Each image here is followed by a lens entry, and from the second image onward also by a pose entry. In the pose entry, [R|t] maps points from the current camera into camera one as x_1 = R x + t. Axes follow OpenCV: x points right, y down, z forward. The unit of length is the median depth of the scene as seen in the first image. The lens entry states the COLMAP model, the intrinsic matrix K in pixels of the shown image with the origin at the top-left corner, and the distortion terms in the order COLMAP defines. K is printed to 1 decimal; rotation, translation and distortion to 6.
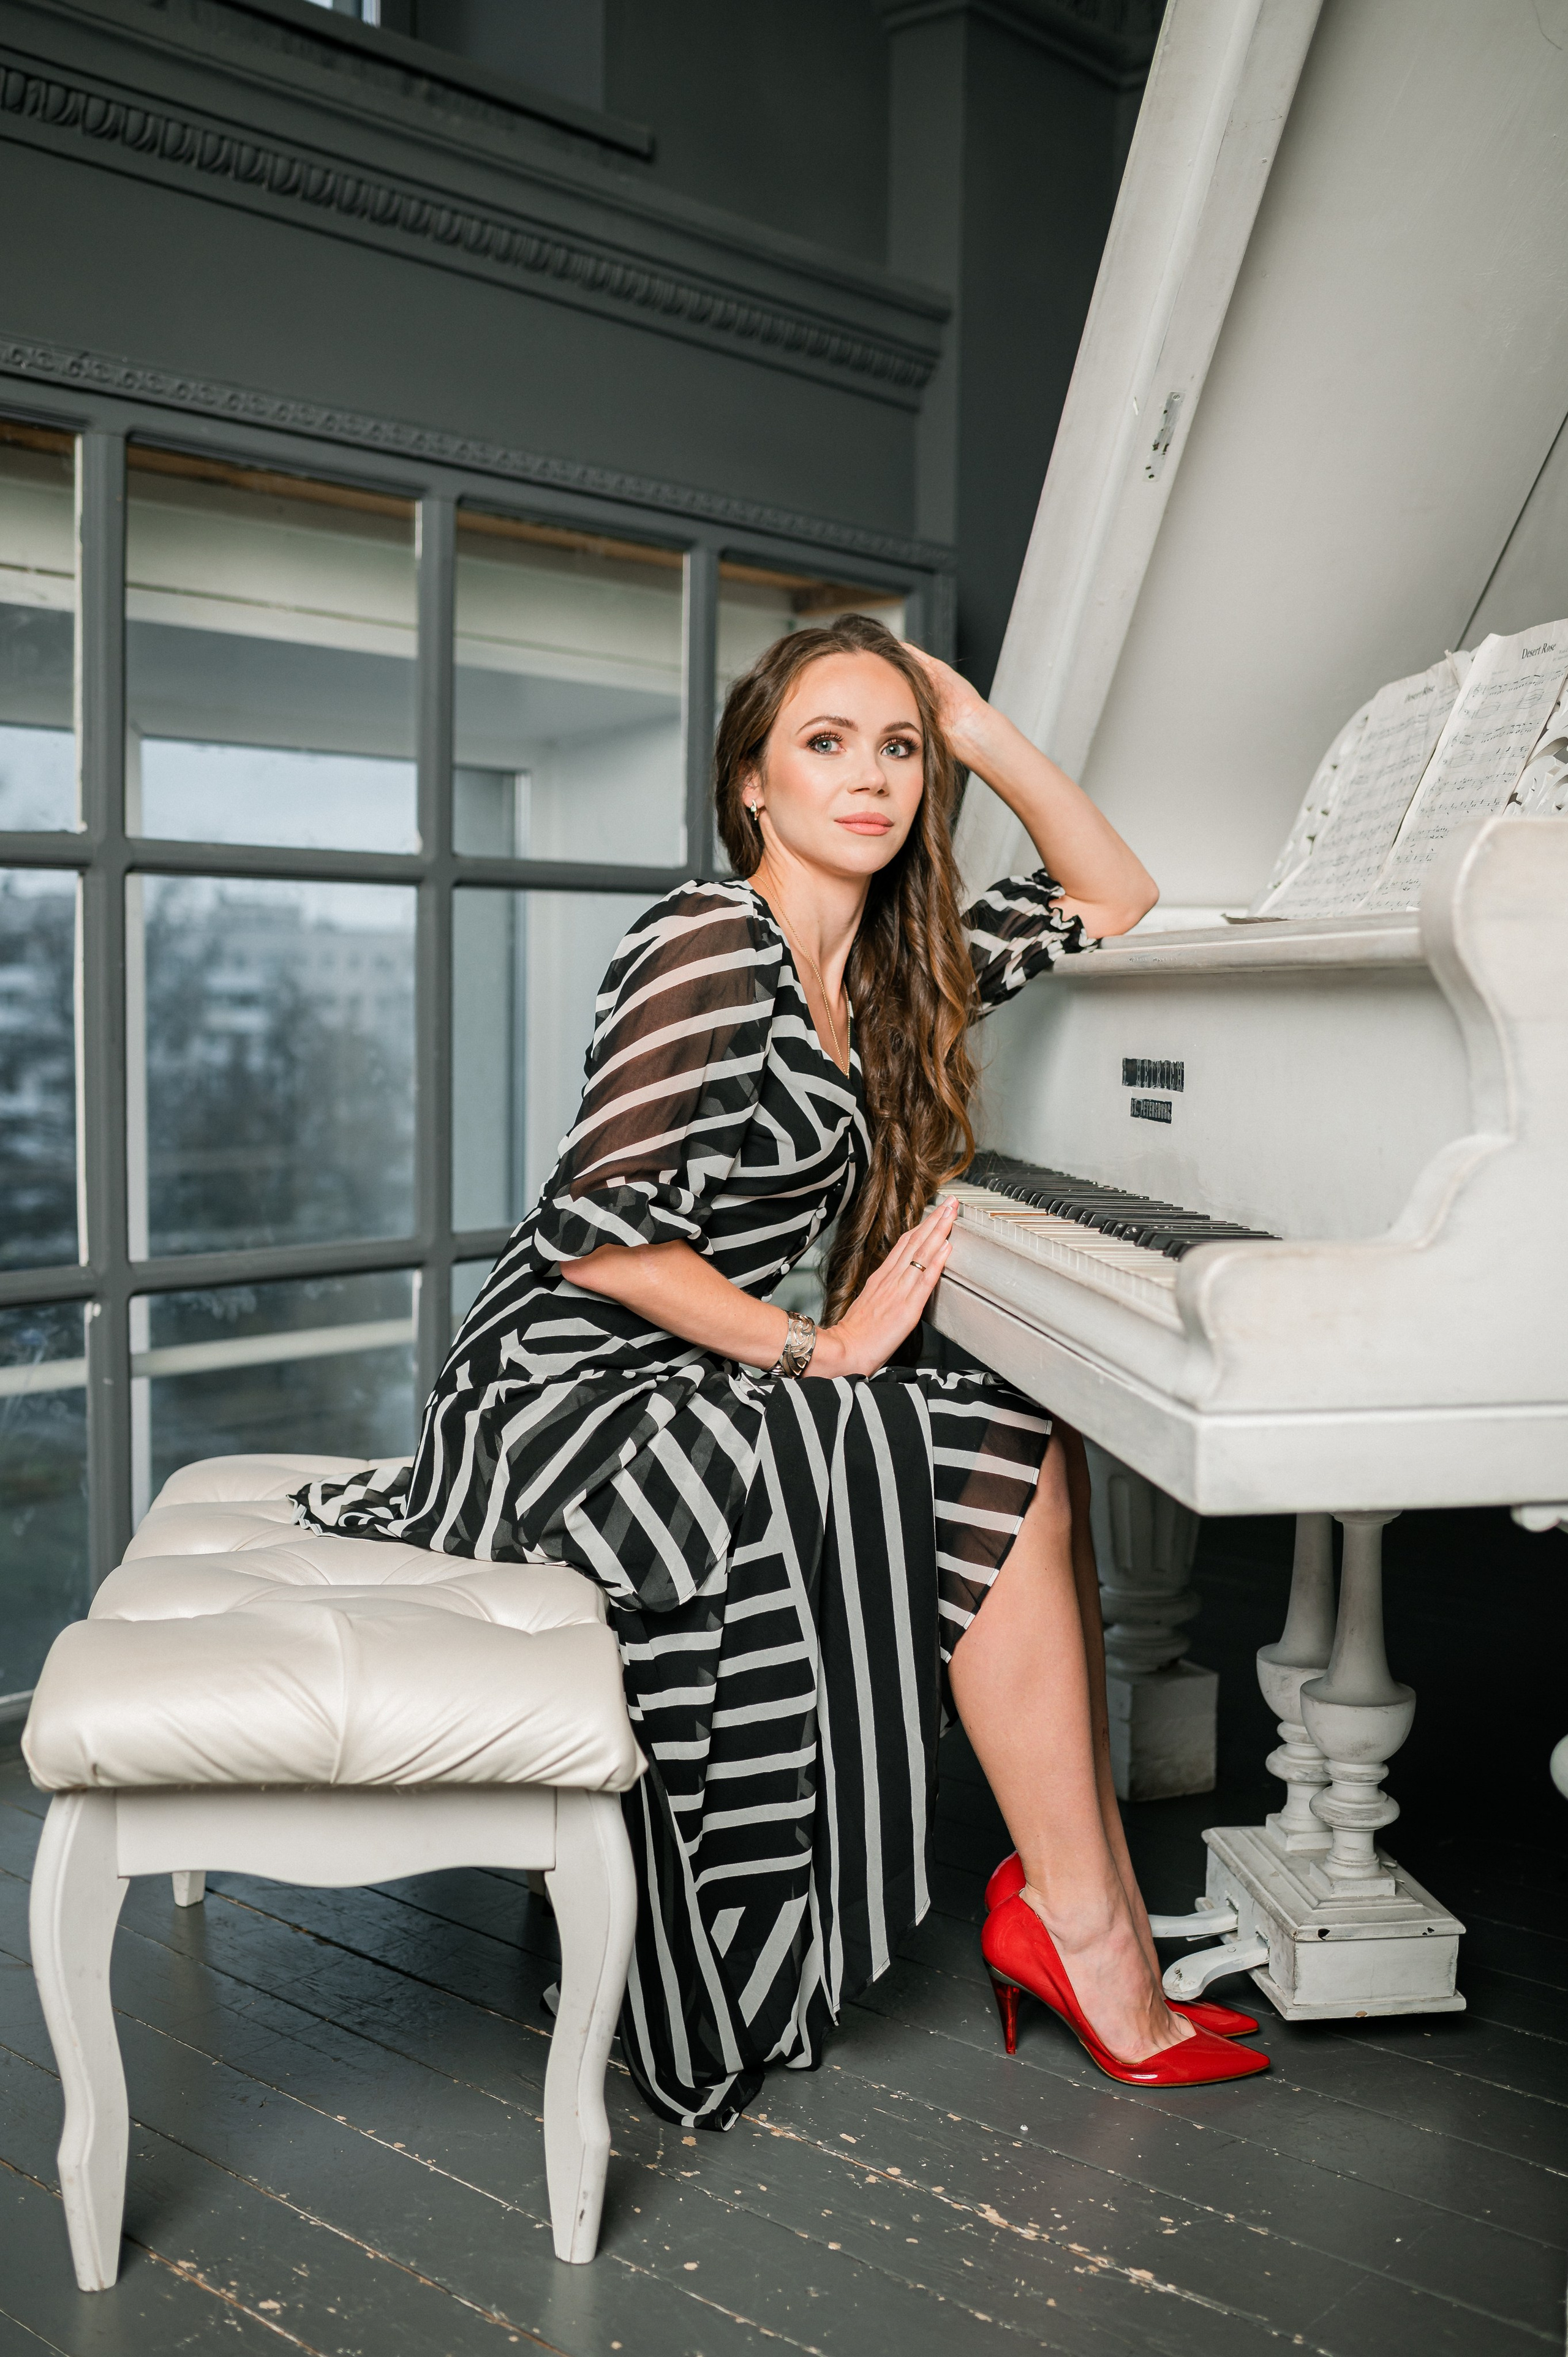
lens RADIAL K [[2358.8, 0, 845.0], [0, 2358.8, 1210.9], [0, 0, 1]] dist [-0.063224, 0.000000]
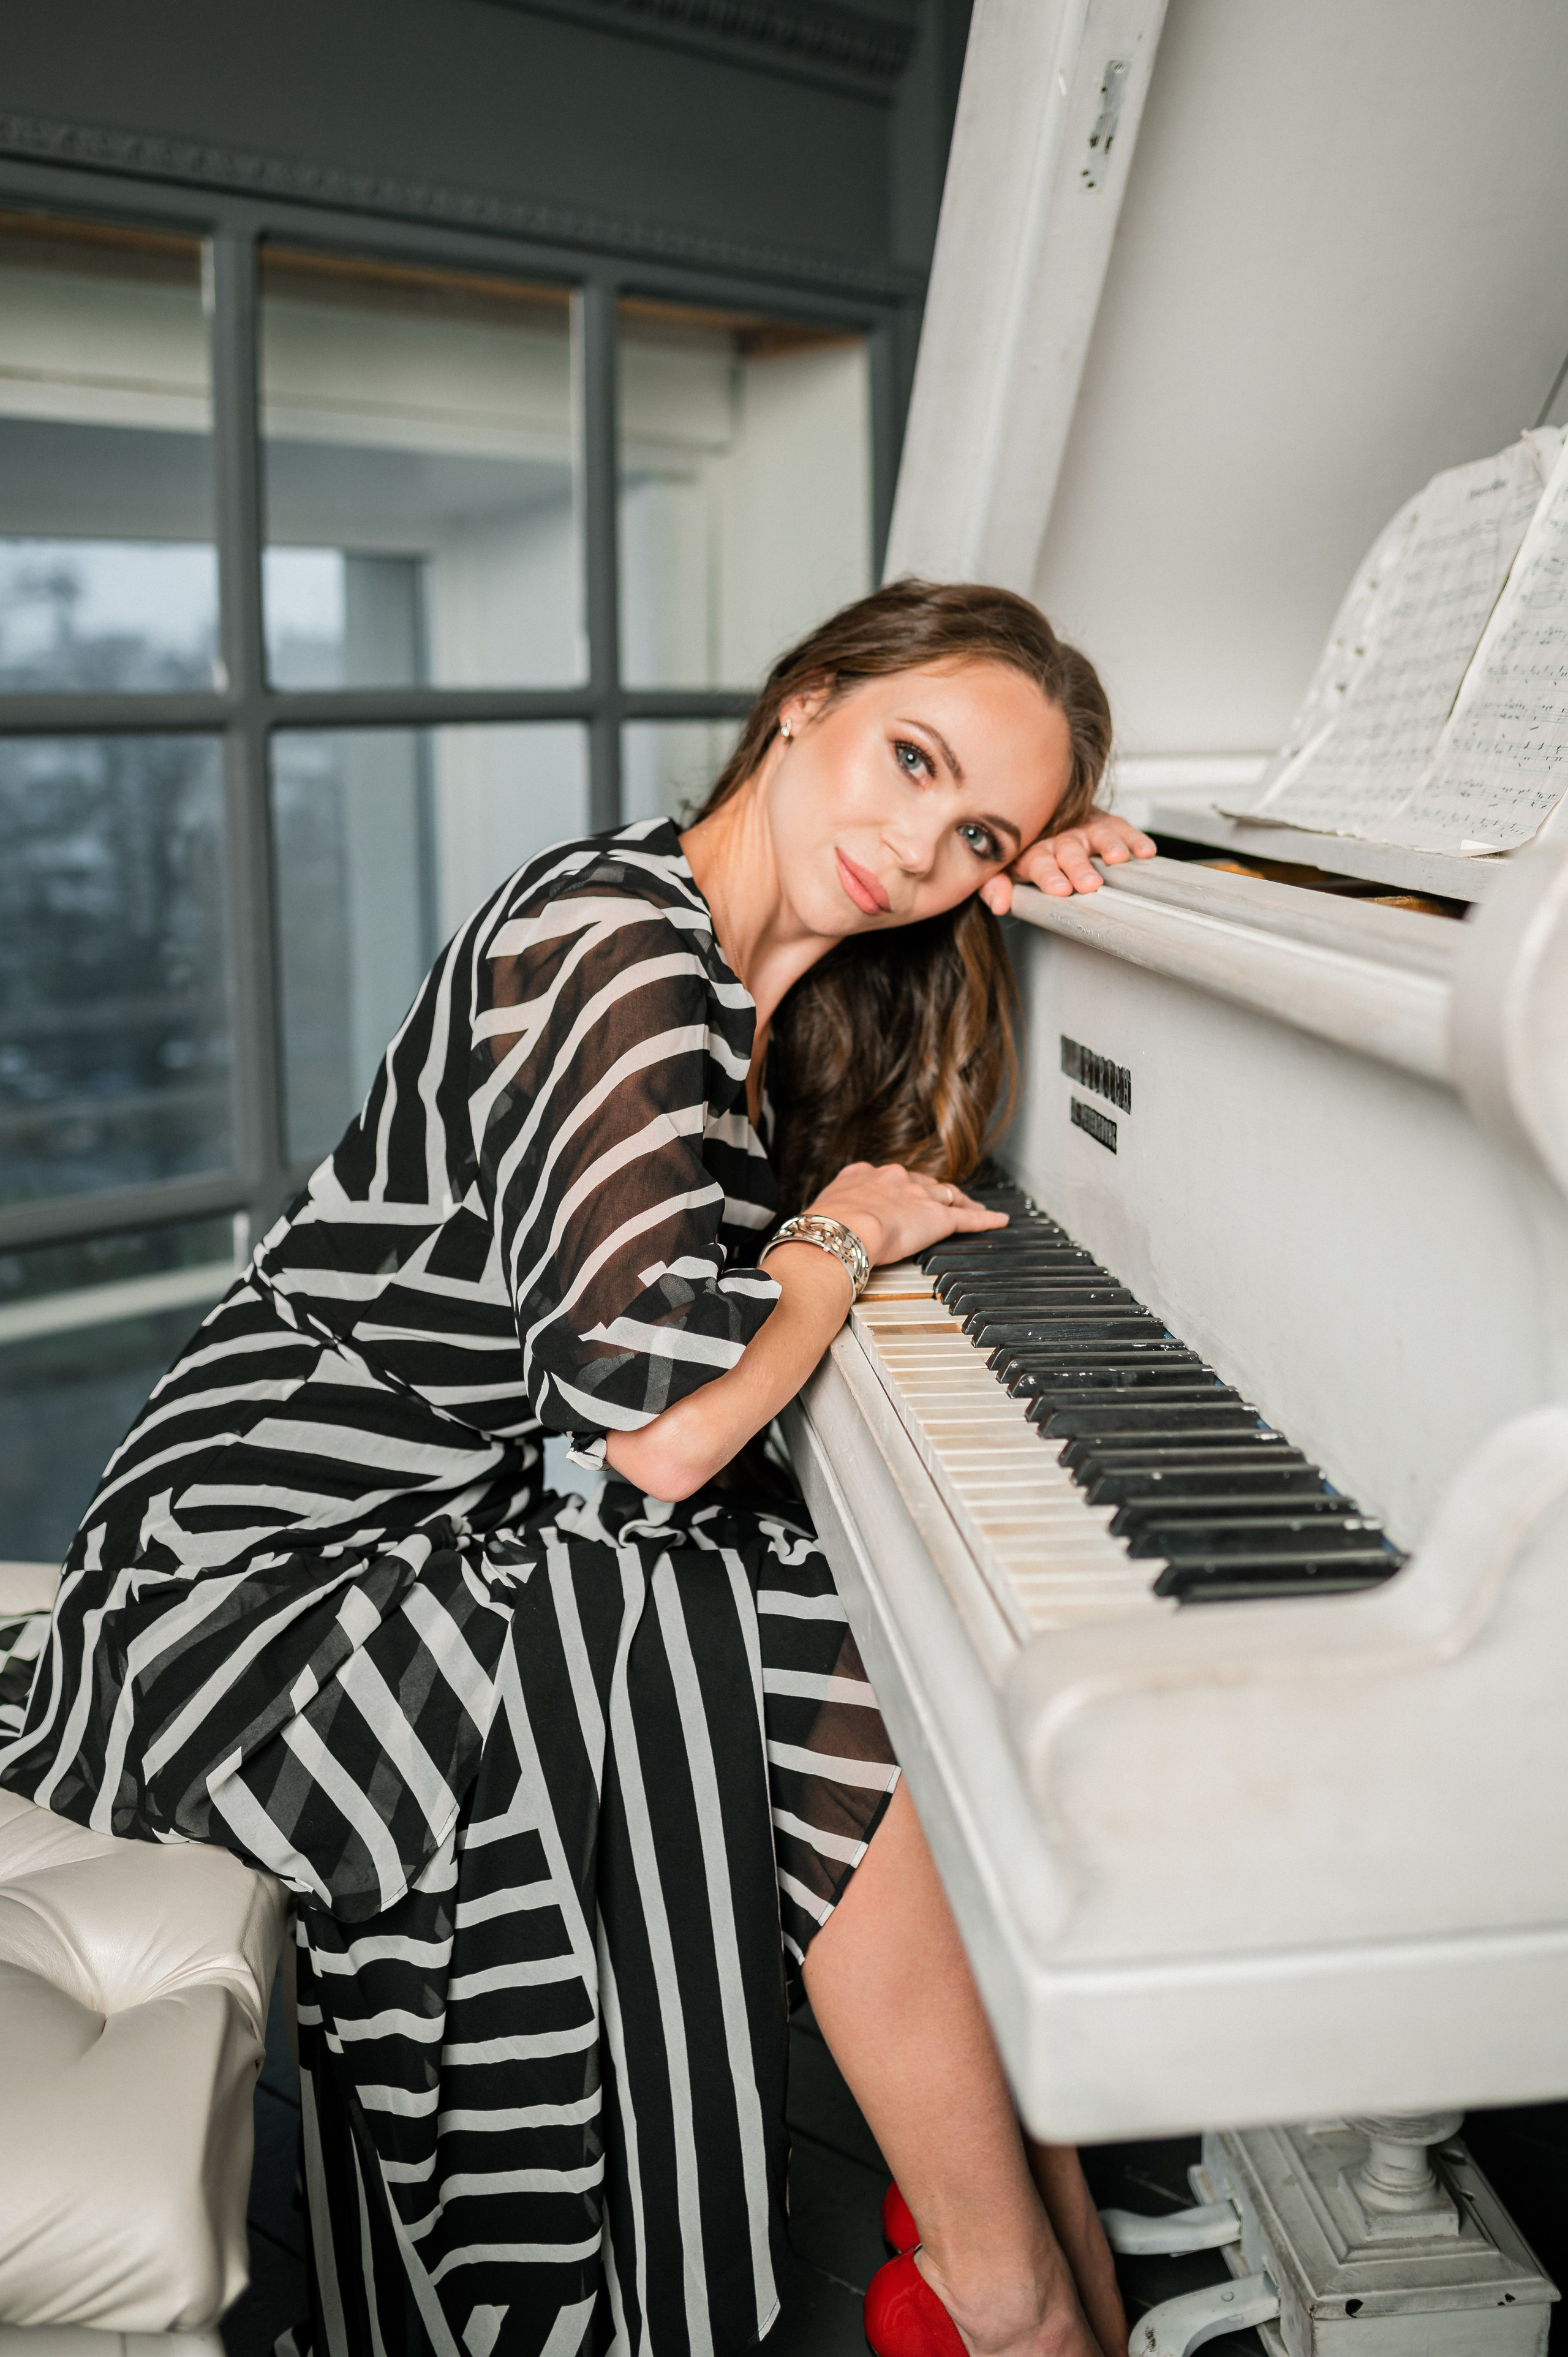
lens RADIAL K [[2358.8, 0, 911.9], [0, 2358.8, 1024.9], [0, 0, 1]] dist [-0.063224, 0.000000]
pose [[0.999596, -0.020672, -0.019498, 0.086530], [0.021527, 0.998767, 0.044740, -0.098870], [0.018549, -0.045141, 0.998808, 0.300540]]
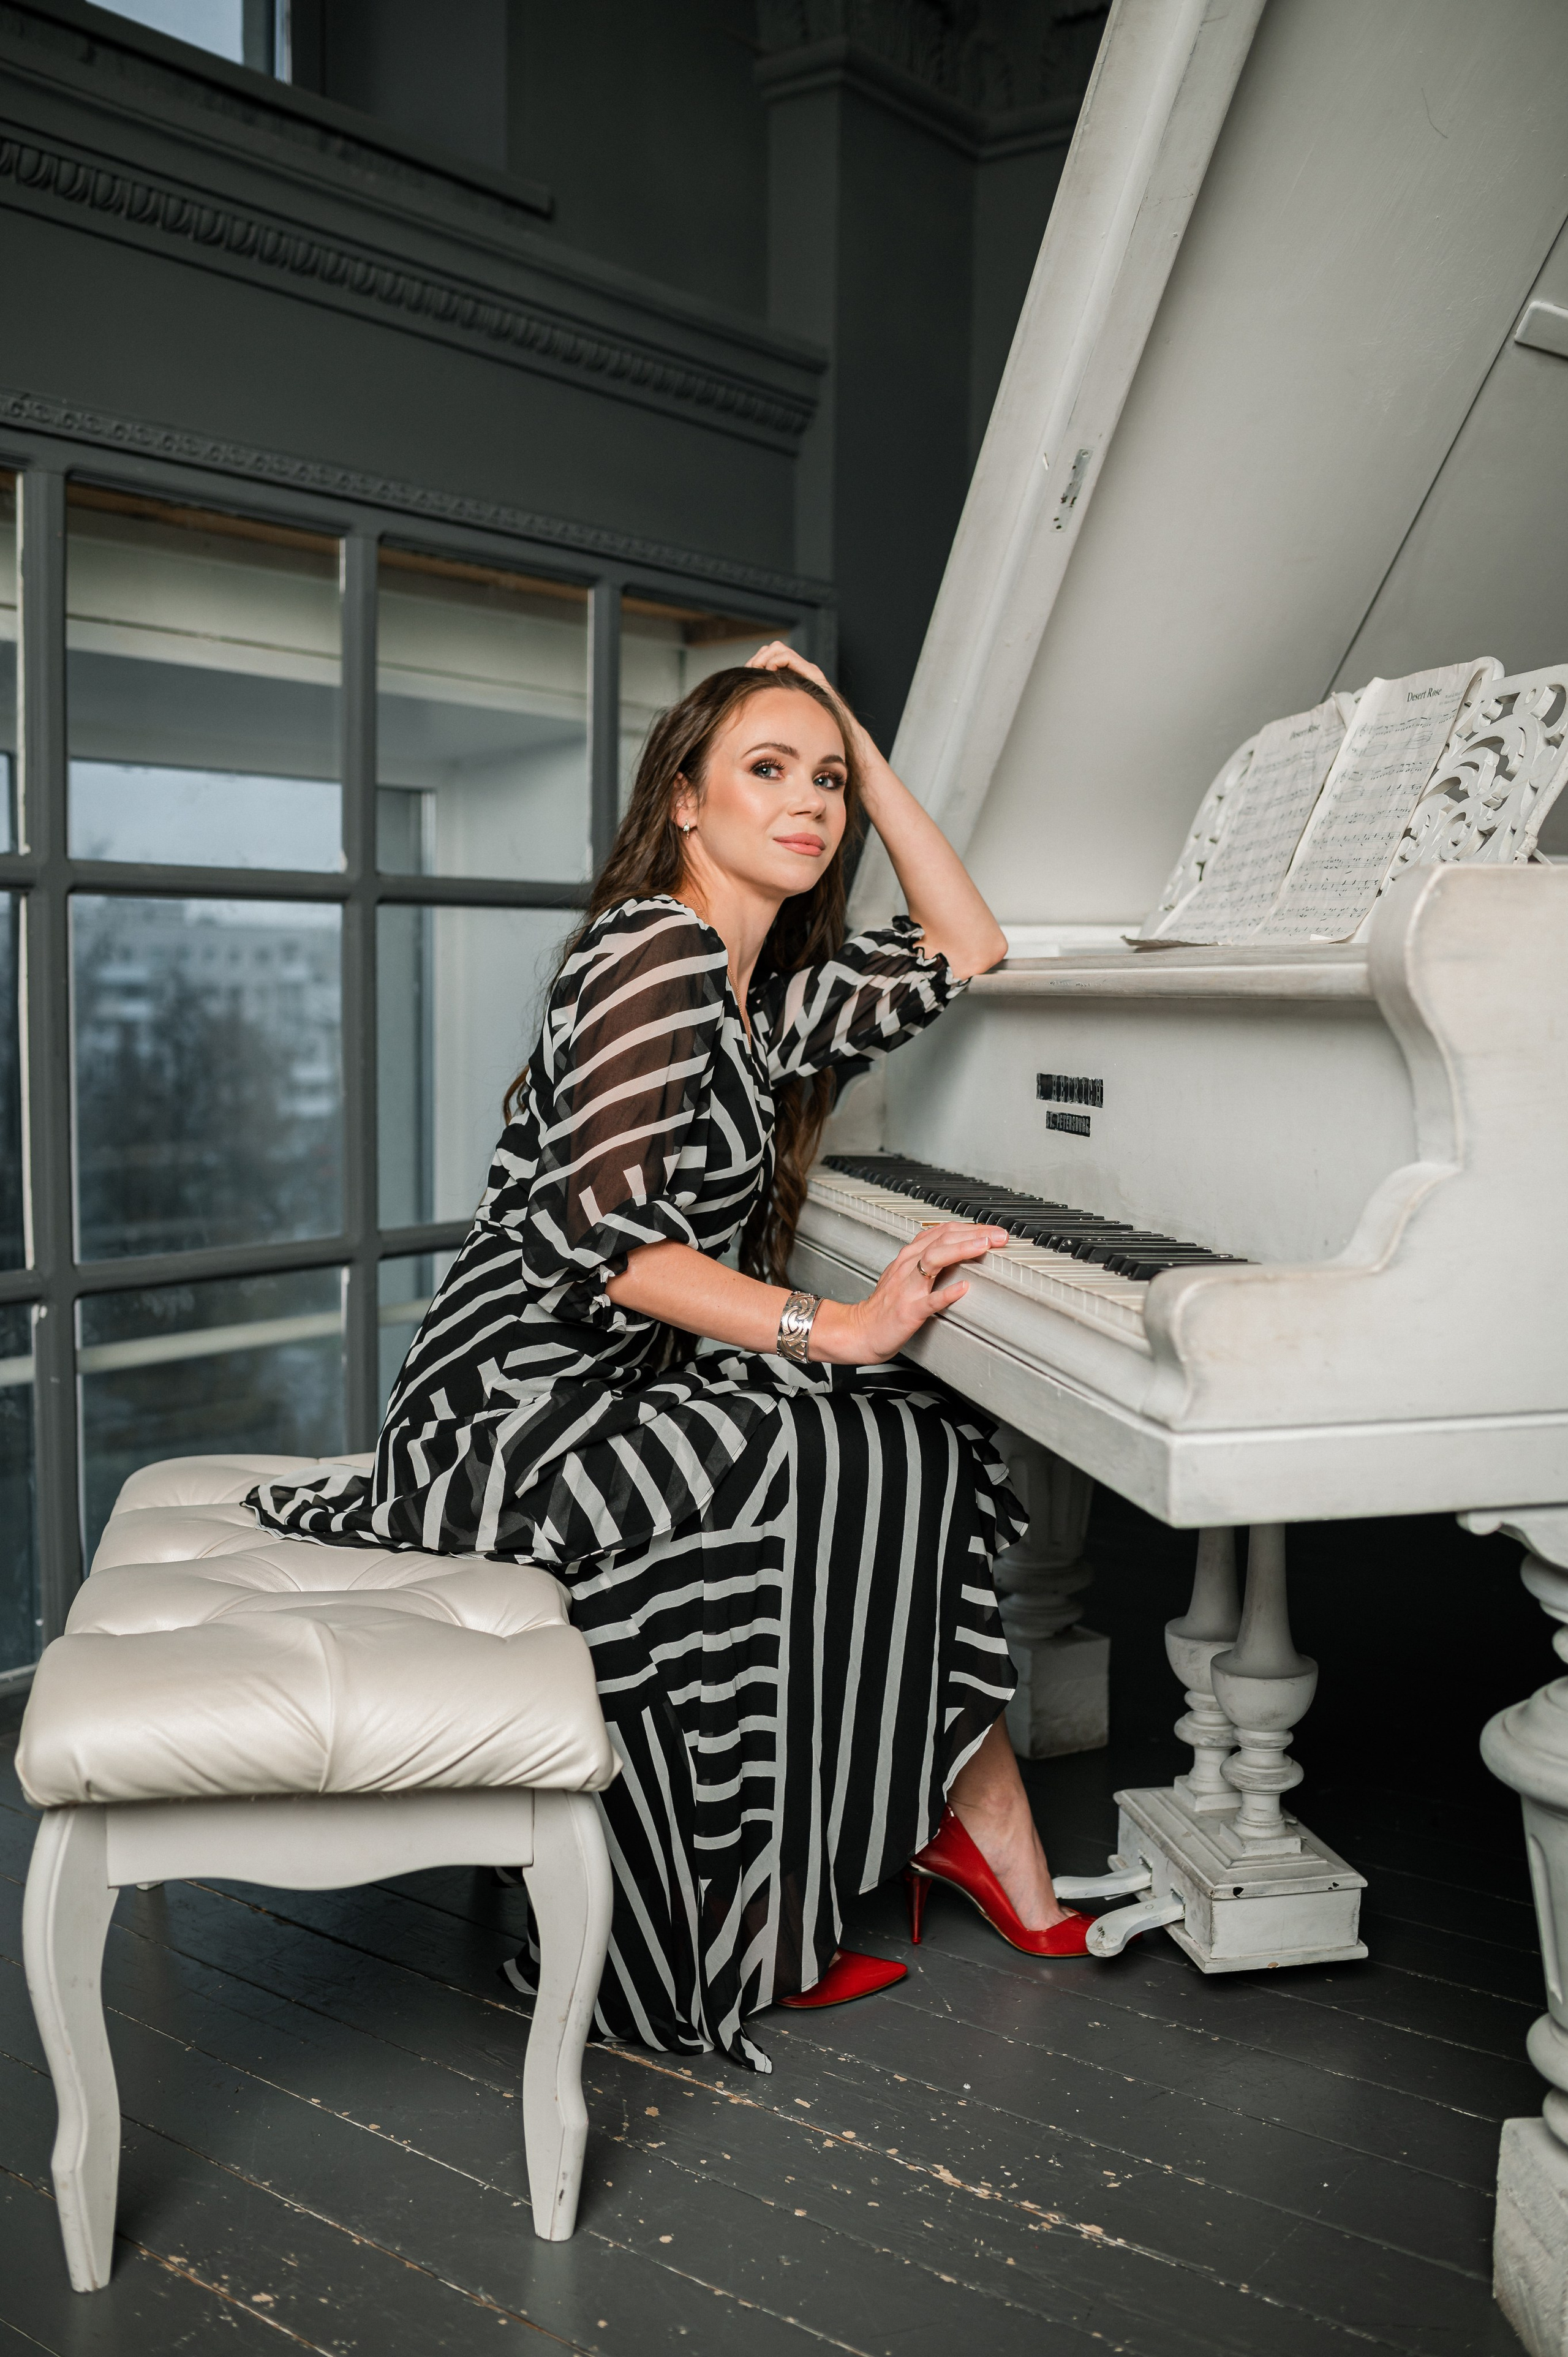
lens RADIAL K [[2152.0, 0, 830.5], [0, 2152.0, 1175.4], [0, 0, 1]] dist [-0.058159, 0.000000]
pose [[0.997658, -0.008461, 0.067881, -0.041749], [0.008521, 0.999964, -0.000602, -0.018621], [-0.067874, 0.001179, 0.997693, 0.034458]]
